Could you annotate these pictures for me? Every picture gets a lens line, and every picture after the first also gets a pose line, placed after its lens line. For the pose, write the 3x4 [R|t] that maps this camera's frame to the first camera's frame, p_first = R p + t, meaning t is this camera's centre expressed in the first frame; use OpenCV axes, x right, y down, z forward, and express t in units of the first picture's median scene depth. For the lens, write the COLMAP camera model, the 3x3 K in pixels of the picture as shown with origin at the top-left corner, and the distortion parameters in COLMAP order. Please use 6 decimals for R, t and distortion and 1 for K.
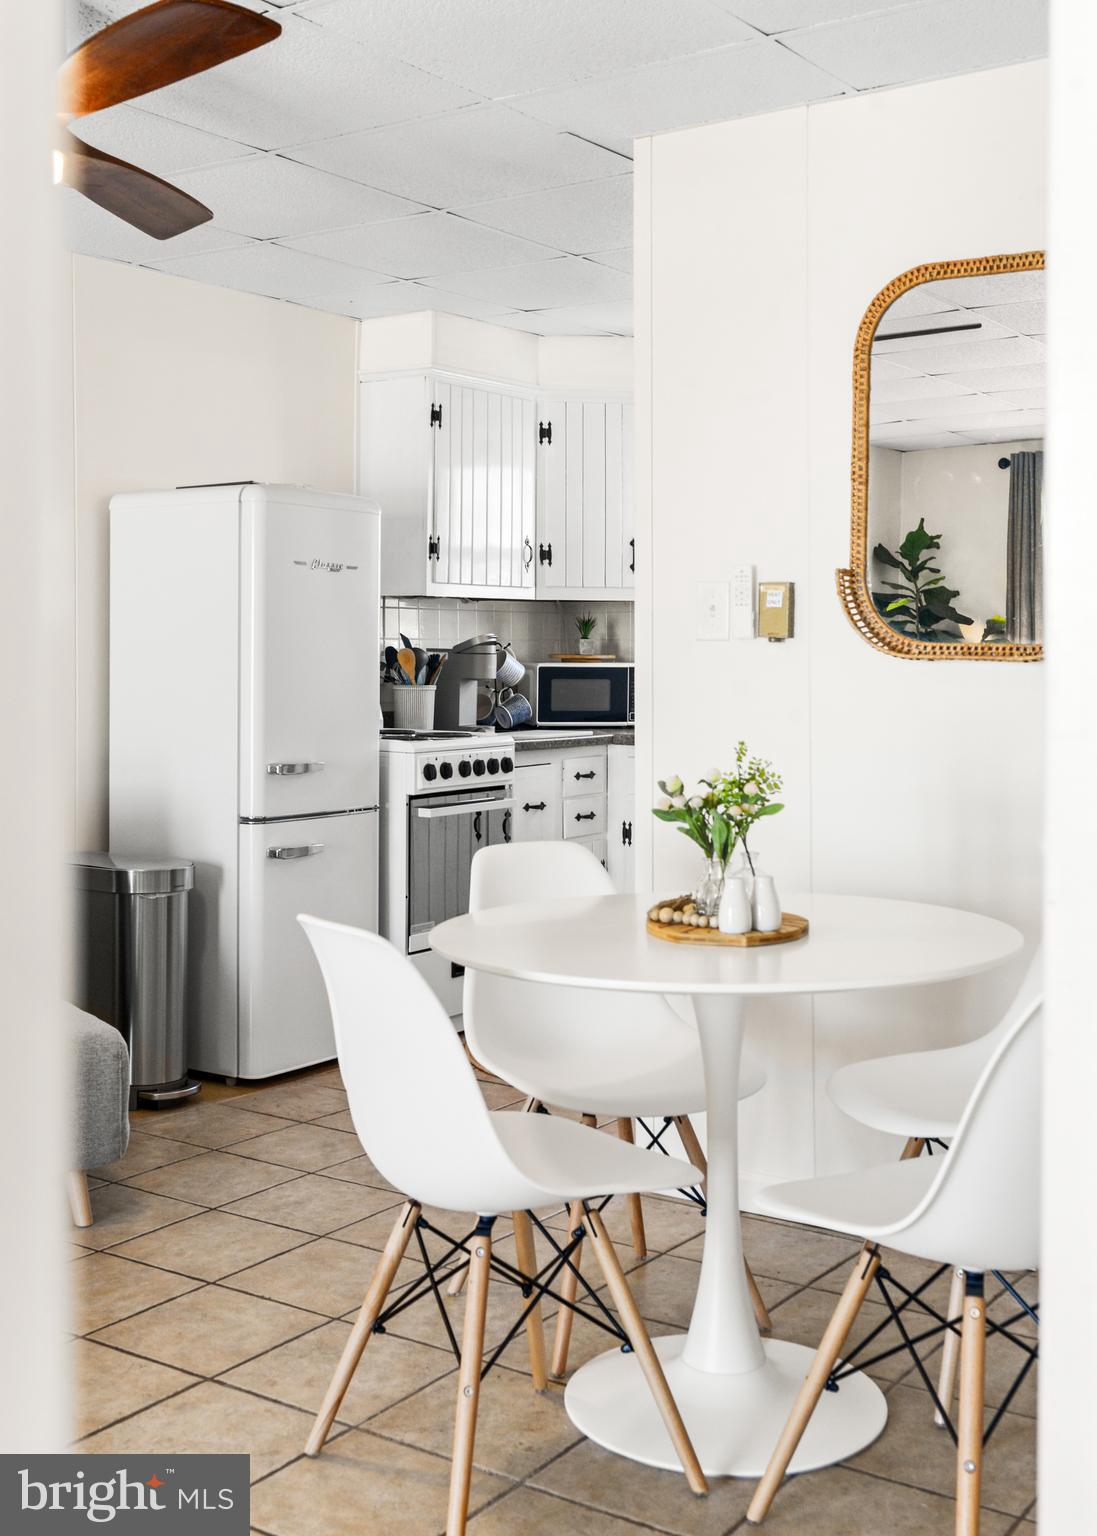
lens RADIAL K [[1755.1, 0, 544.8], [0, 1755.1, 761.6], [0, 0, 1]] dist [-0.030222, 0.000000]
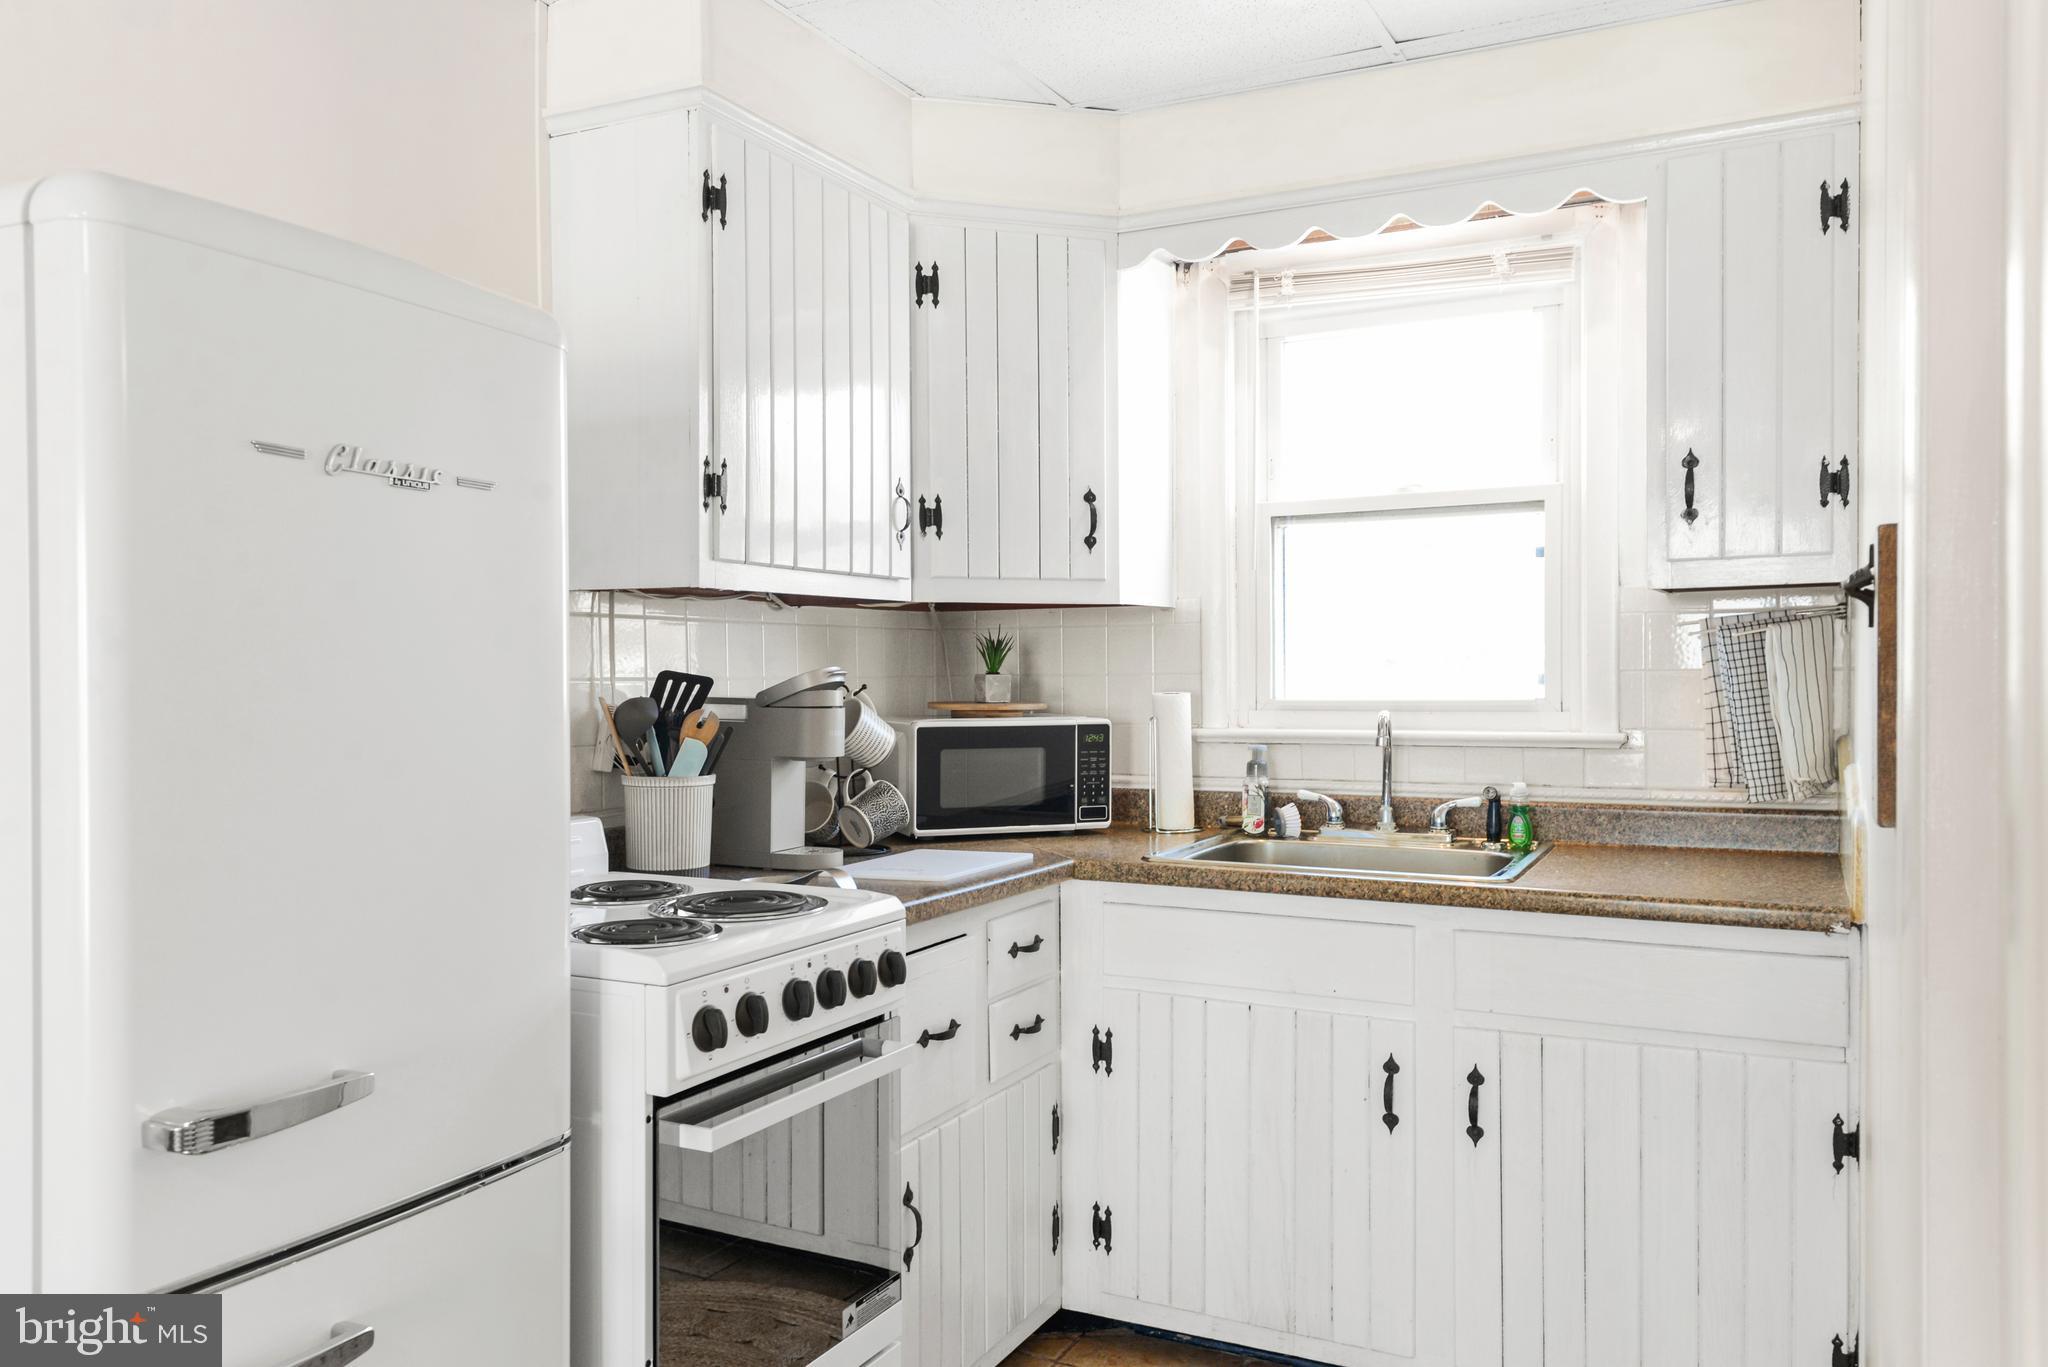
lens RADIAL K [[1549.0, 0, 1022.0], [0, 1549.0, 705.1], [0, 0, 1]] dist [0.051395, -0.002157]
pose [[0.991486, -0.014231, 0.129430, -0.034159], [0.020227, 0.998777, -0.045126, -0.040409], [-0.128630, 0.047360, 0.990561, 0.546718]]
